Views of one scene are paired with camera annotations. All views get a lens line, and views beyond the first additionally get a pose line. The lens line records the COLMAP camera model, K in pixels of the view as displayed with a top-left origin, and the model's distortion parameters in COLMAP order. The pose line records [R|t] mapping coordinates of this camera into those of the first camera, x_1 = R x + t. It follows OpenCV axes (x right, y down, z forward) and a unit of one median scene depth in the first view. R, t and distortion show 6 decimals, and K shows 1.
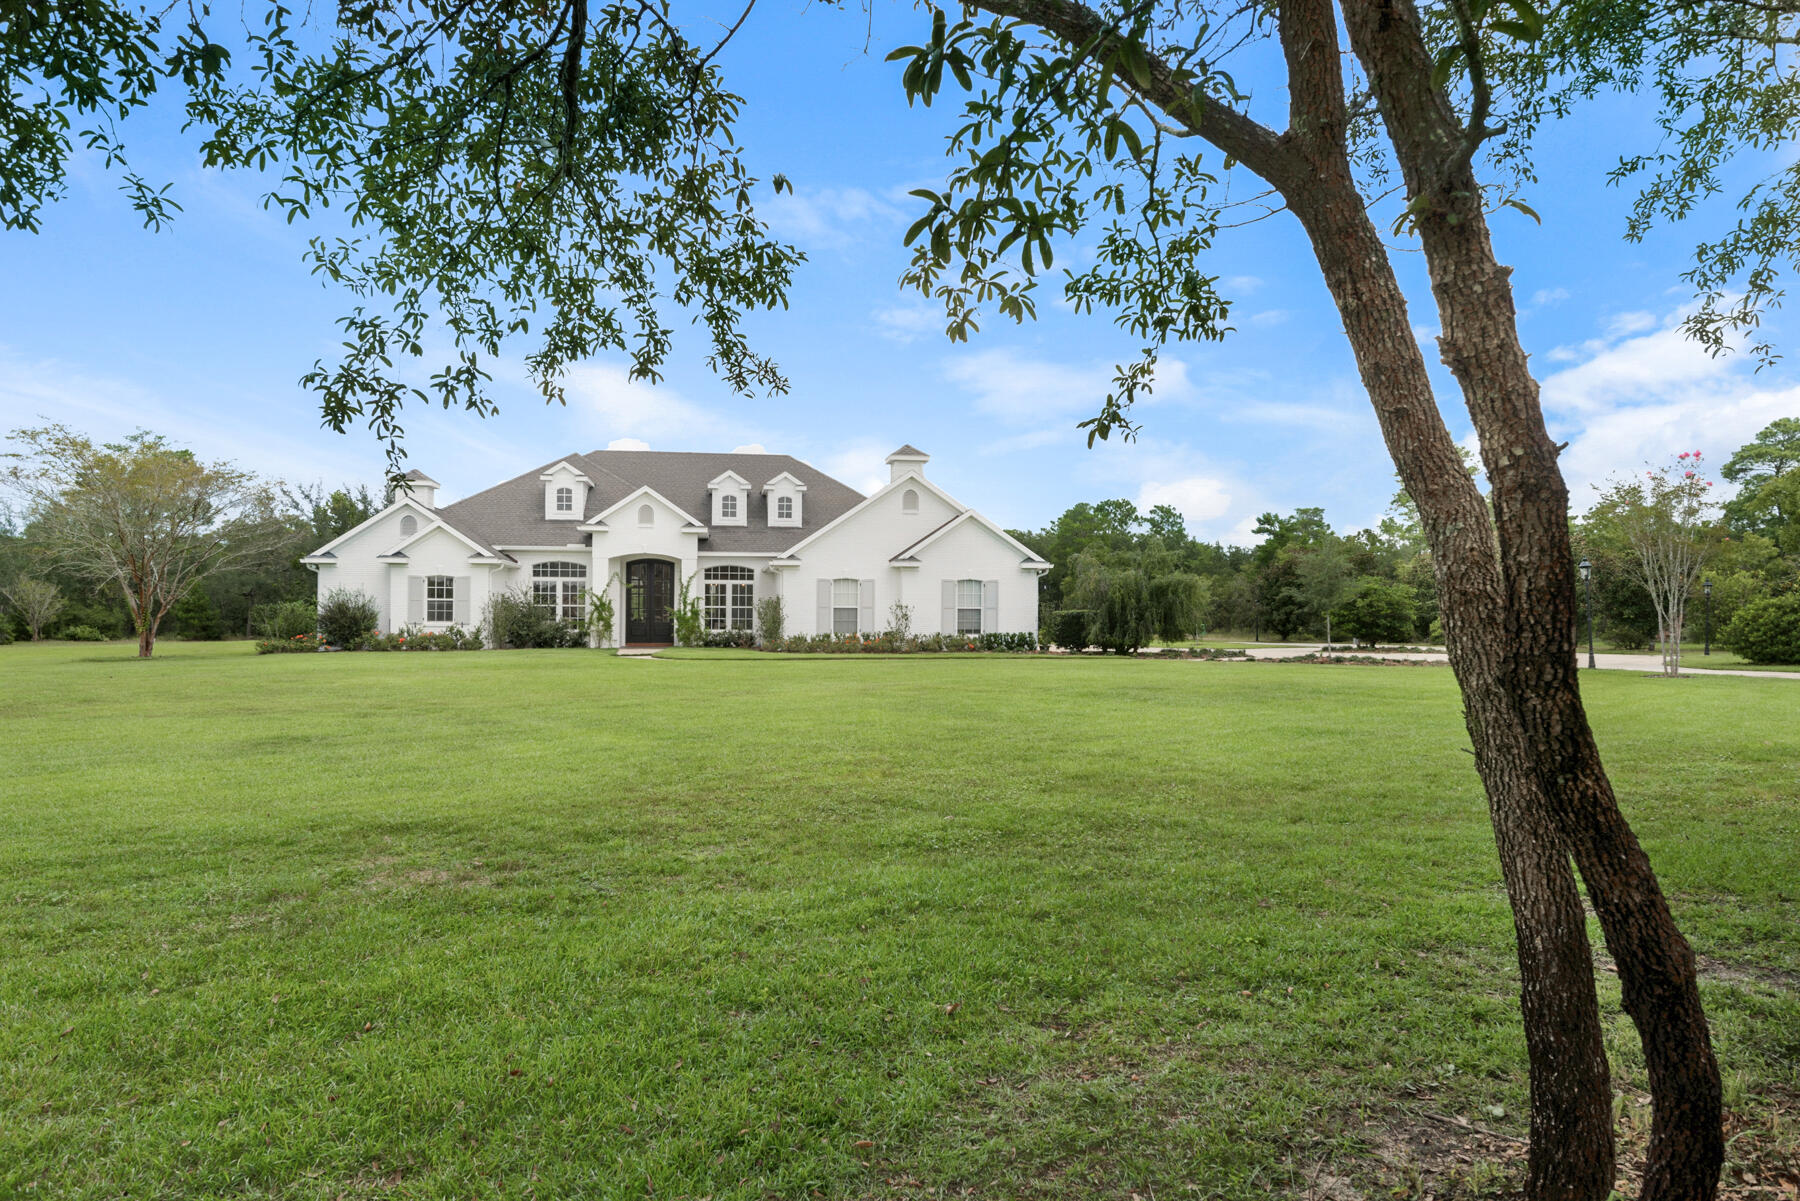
lens RADIAL K [[1083.4, 0, 900.0], [0, 1083.4, 600.5], [0, 0, 1]] dist [-0.000394, 0.000250]
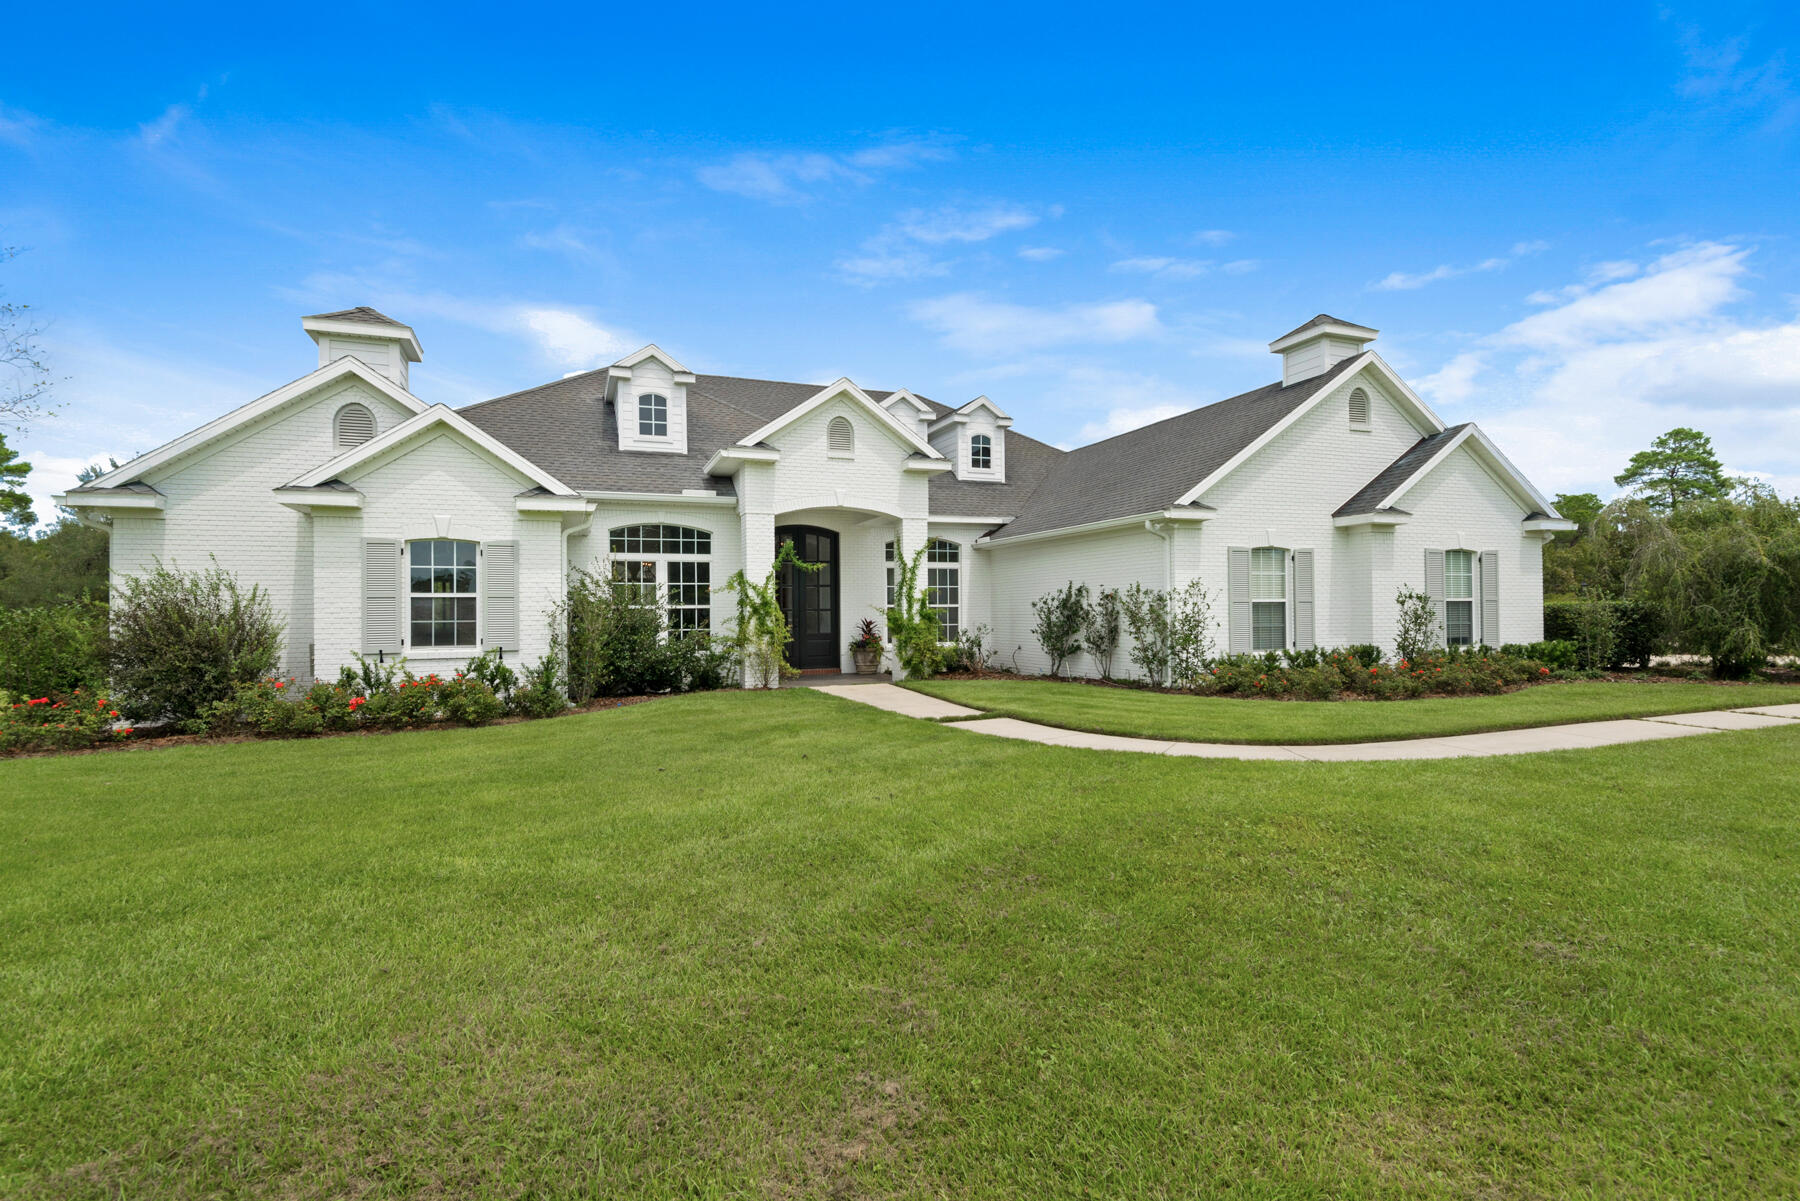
lens RADIAL K [[827.3, 0, 900.0], [0, 827.3, 600.5], [0, 0, 1]] dist [0.005367, -0.000446]
pose [[0.977869, -0.012512, 0.208842, -0.285351], [0.013188, 0.999911, -0.001845, 0.003783], [-0.208800, 0.004559, 0.977948, 0.579786]]
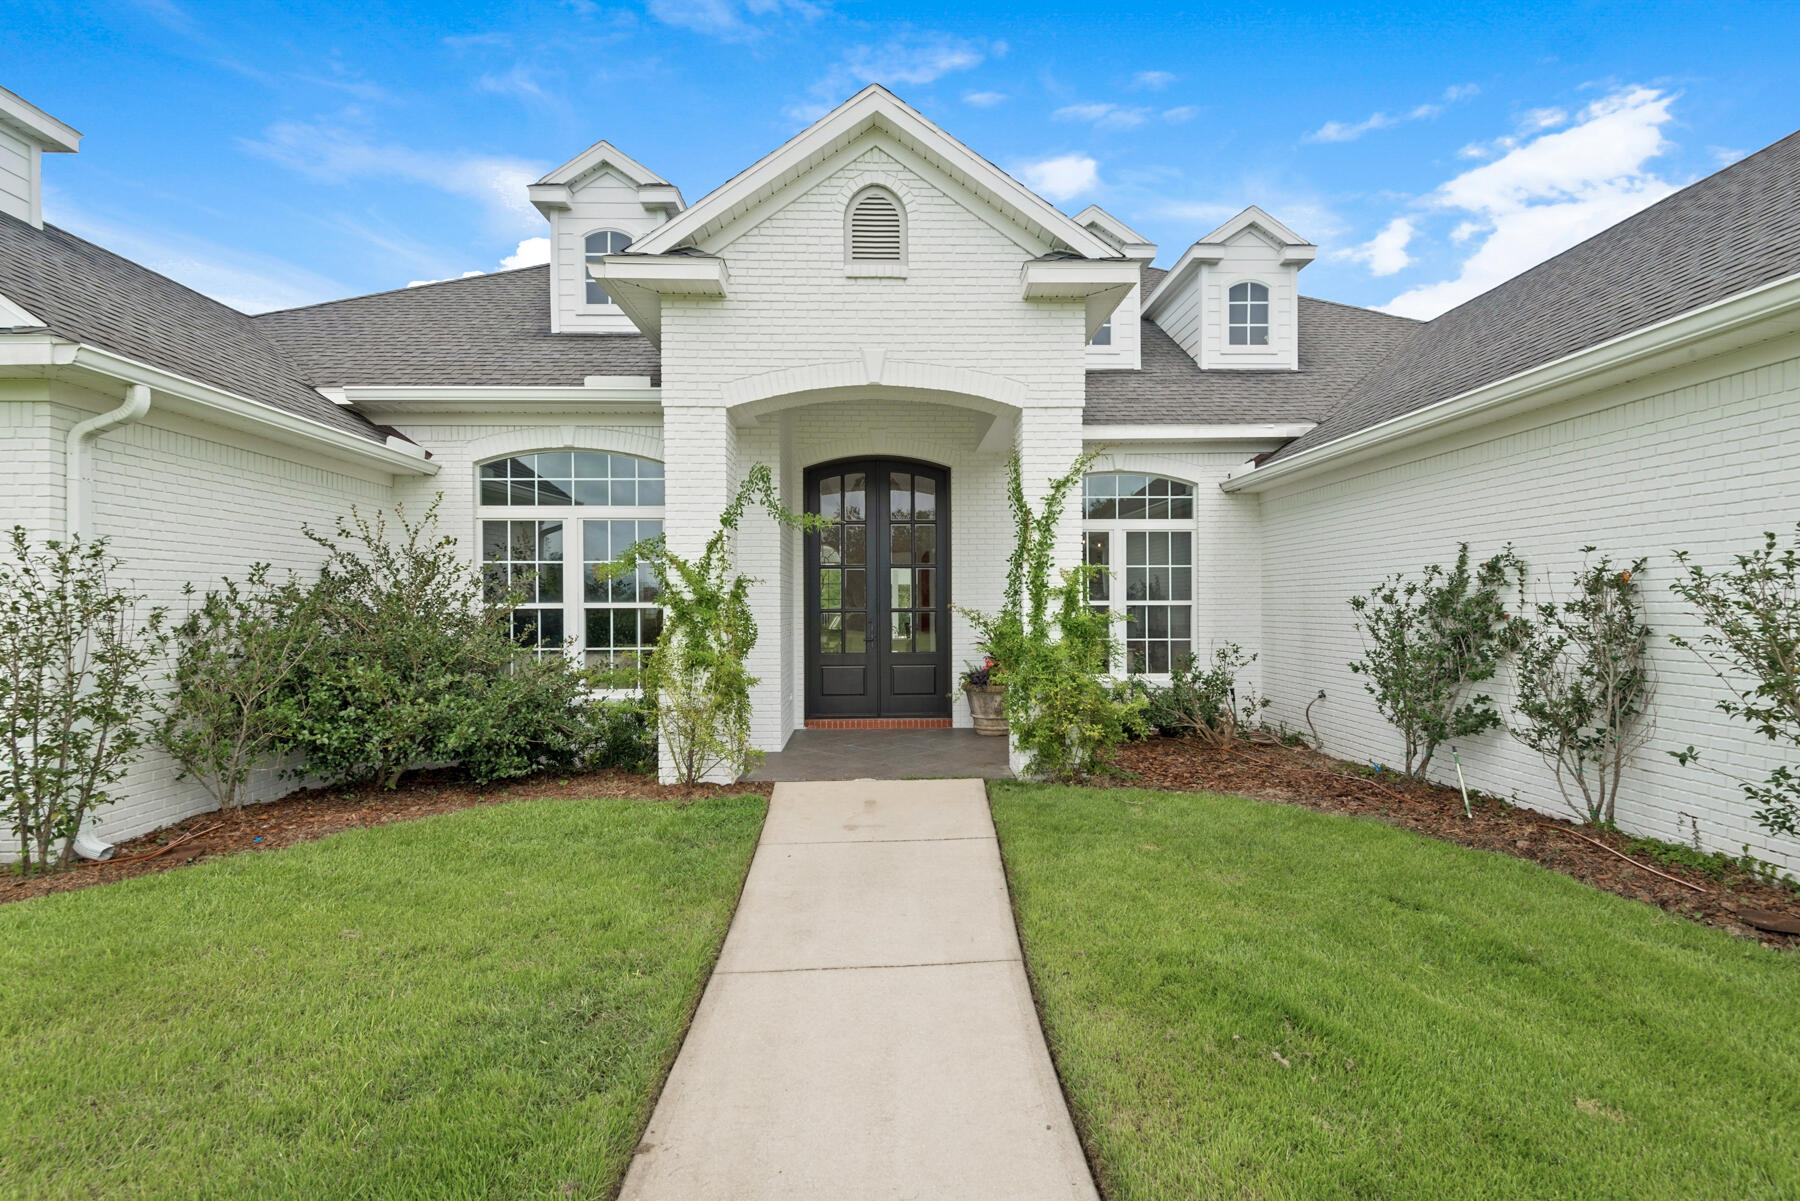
lens RADIAL K [[827.3, 0, 900.0], [0, 827.3, 600.5], [0, 0, 1]] dist [0.005367, -0.000446]
pose [[0.990409, -0.010763, -0.137750, -0.199765], [0.011554, 0.999921, 0.004938, 0.003384], [0.137686, -0.006482, 0.990455, 0.797200]]
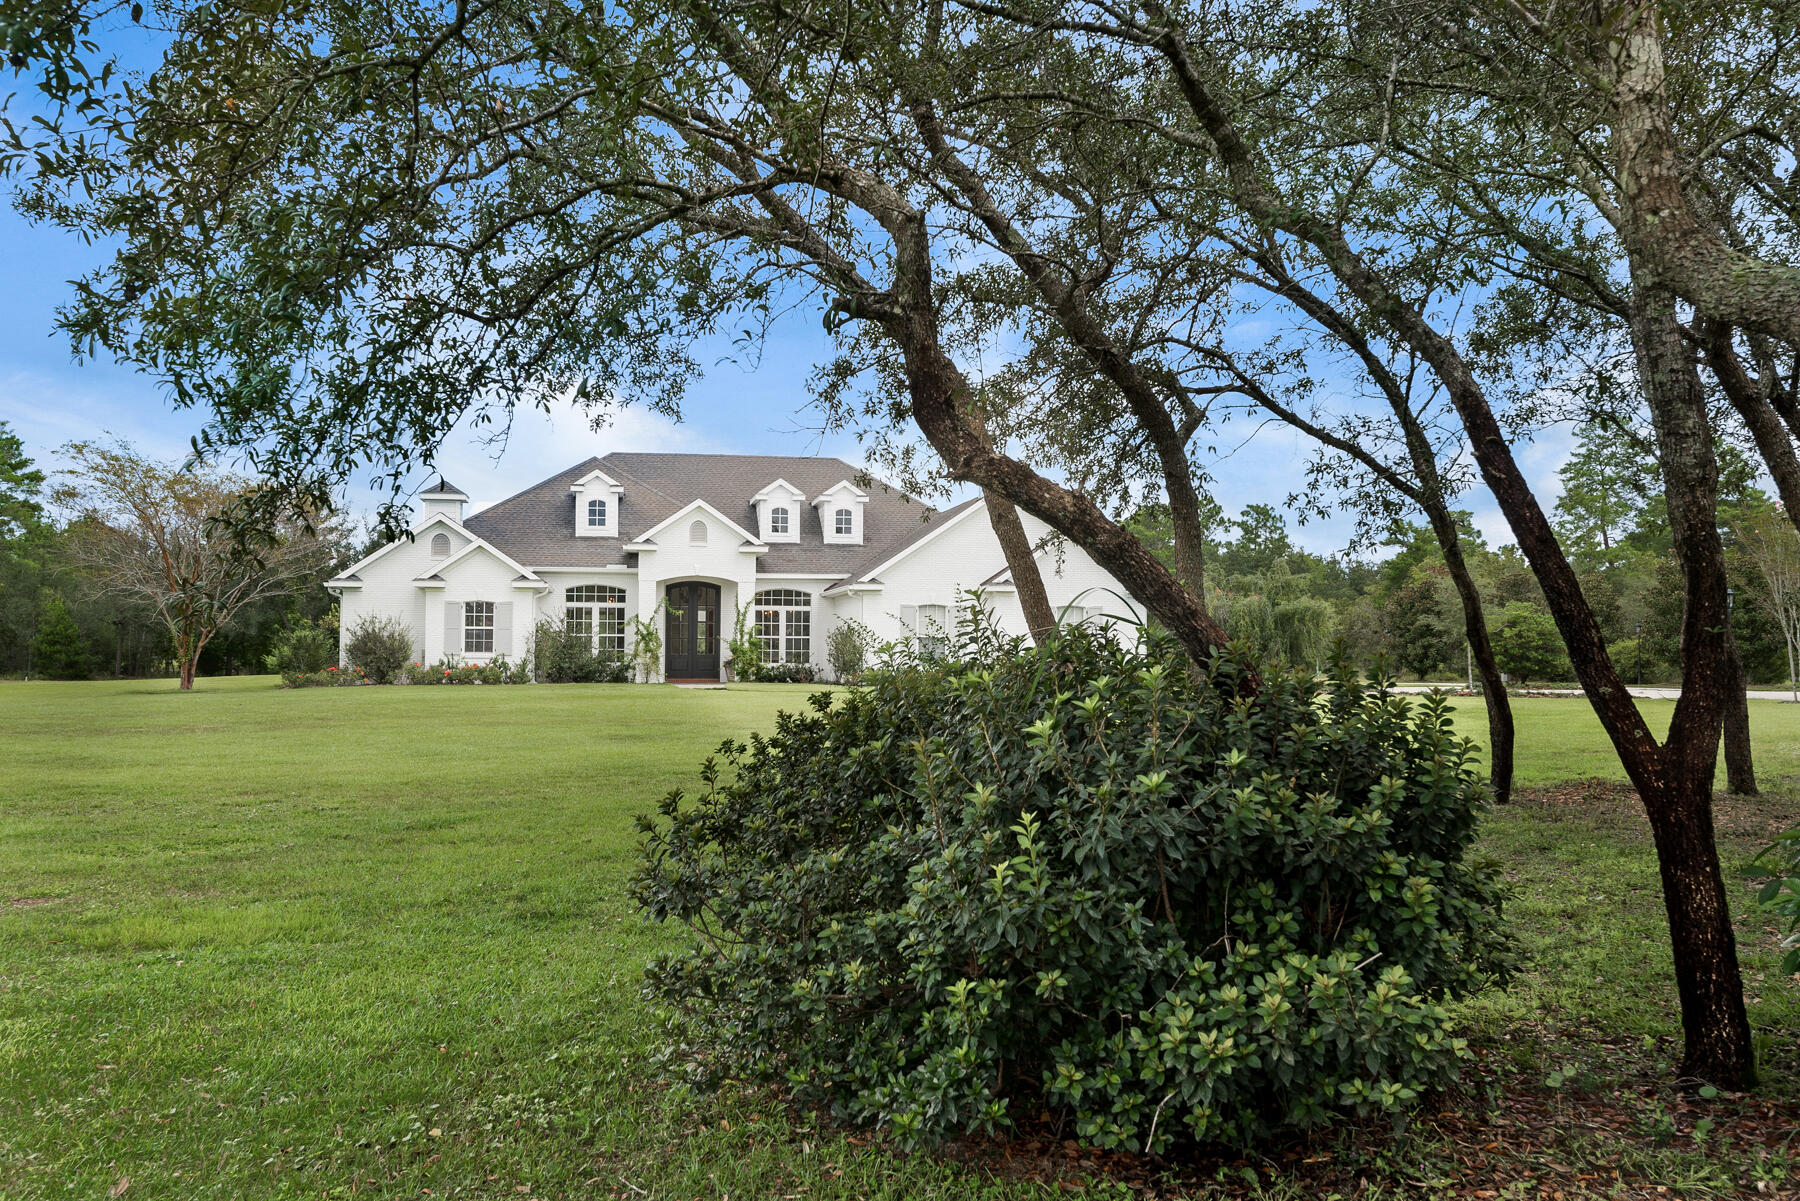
lens RADIAL K [[1521.7, 0, 900.0], [0, 1521.7, 600.5], [0, 0, 1]] dist [-0.001546, -0.001199]
pose [[0.999940, 0.000934, 0.010957, -0.082226], [-0.000706, 0.999782, -0.020877, 0.002279], [-0.010974, 0.020868, 0.999722, -0.231425]]
